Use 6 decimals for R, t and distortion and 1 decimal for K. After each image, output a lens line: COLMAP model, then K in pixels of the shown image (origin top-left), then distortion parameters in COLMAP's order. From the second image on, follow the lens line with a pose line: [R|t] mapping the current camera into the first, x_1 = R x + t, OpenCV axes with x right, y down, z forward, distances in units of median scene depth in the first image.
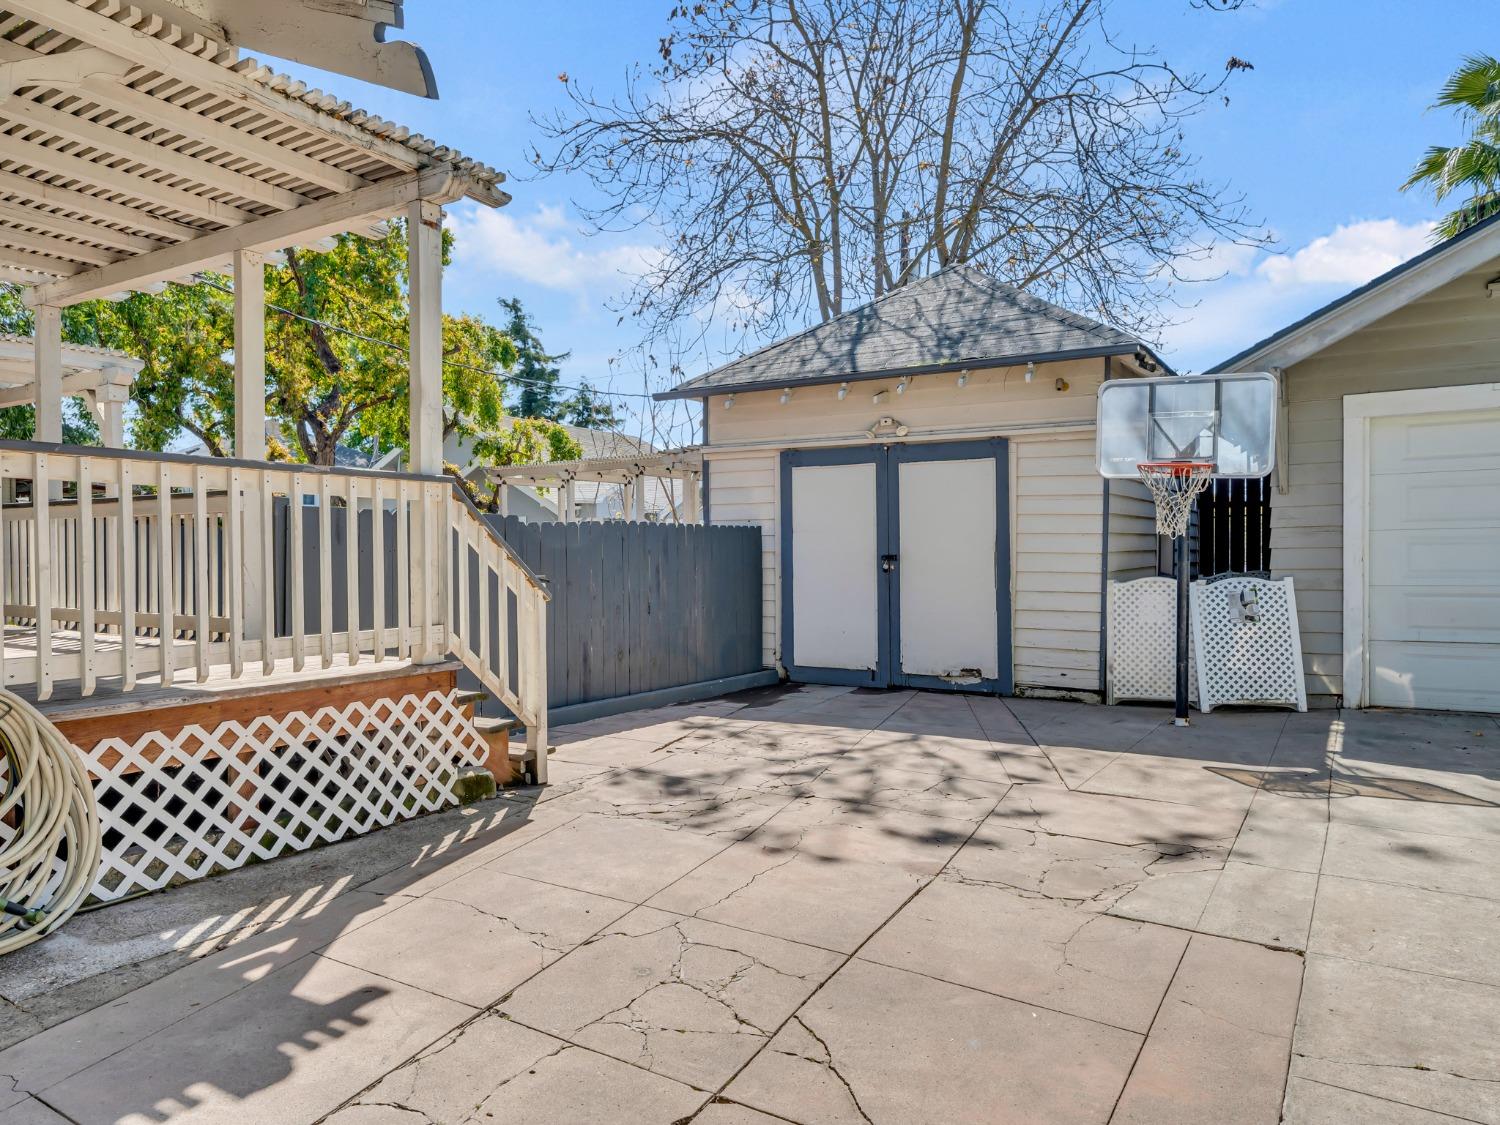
lens RADIAL K [[980.3, 0, 748.6], [0, 980.3, 572.9], [0, 0, 1]] dist [-0.004999, -0.006817]
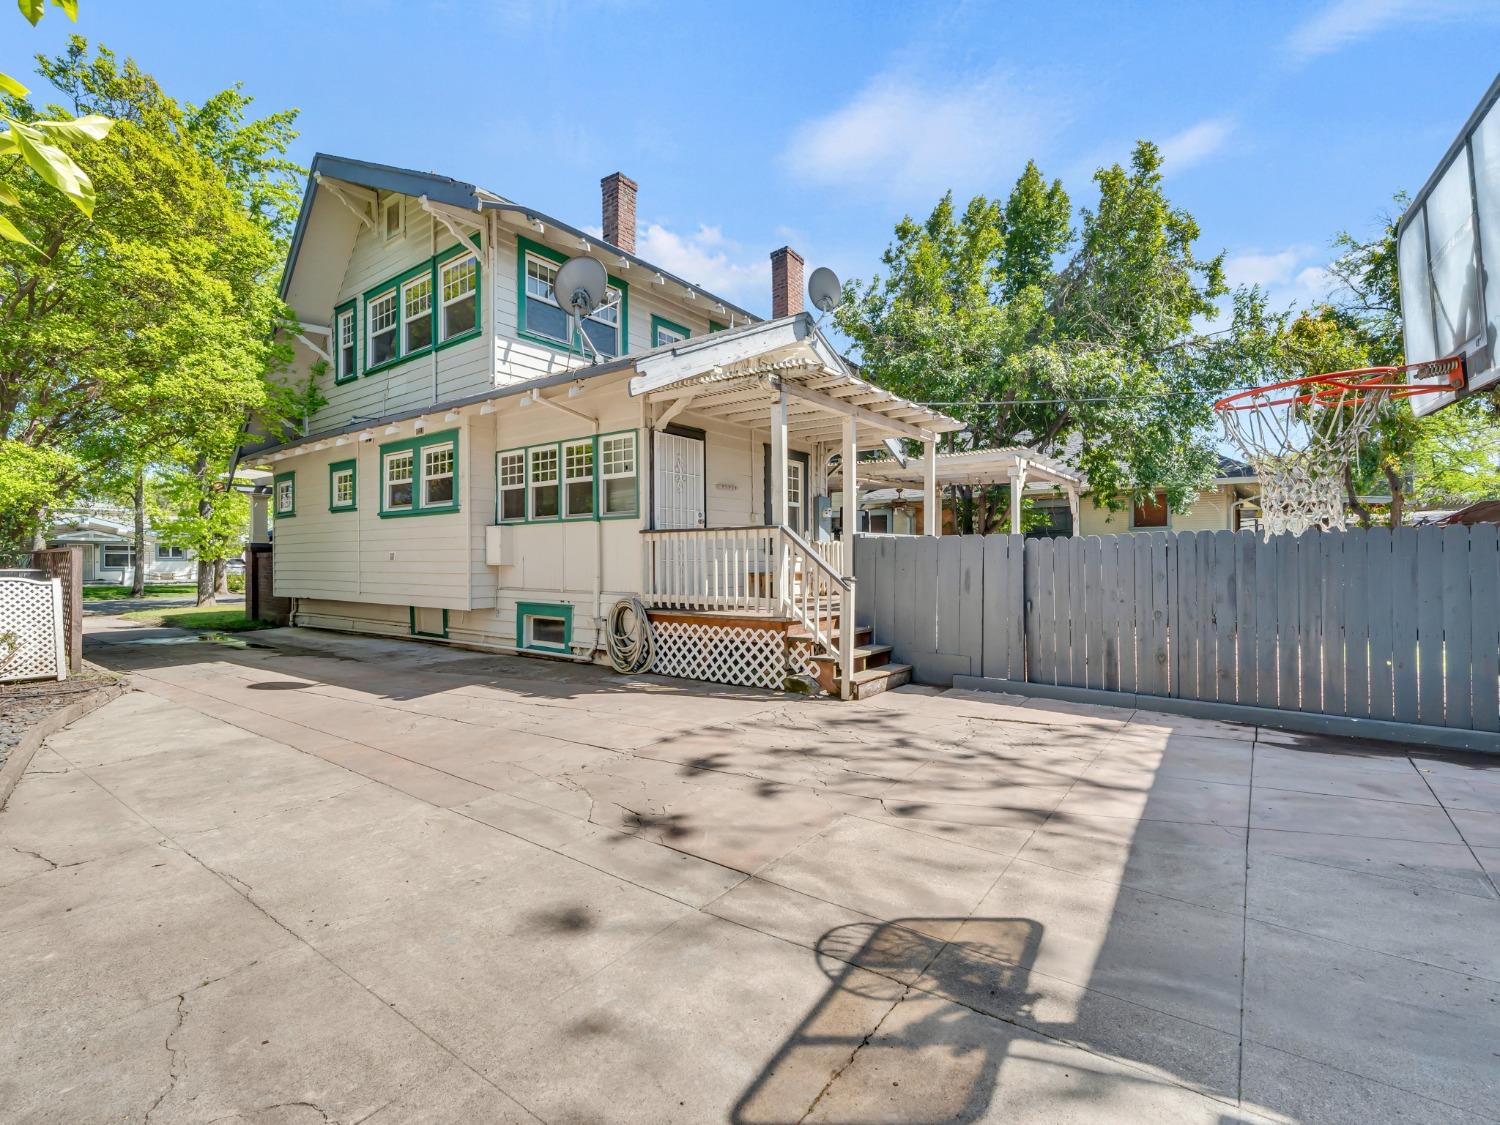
lens RADIAL K [[694.1, 0, 747.7], [0, 694.1, 557.2], [0, 0, 1]] dist [0.002742, 0.000157]
pose [[-0.076837, 0.006568, -0.997022, 1.216187], [-0.010841, 0.999914, 0.007422, -0.046785], [0.996985, 0.011379, -0.076759, 1.127824]]
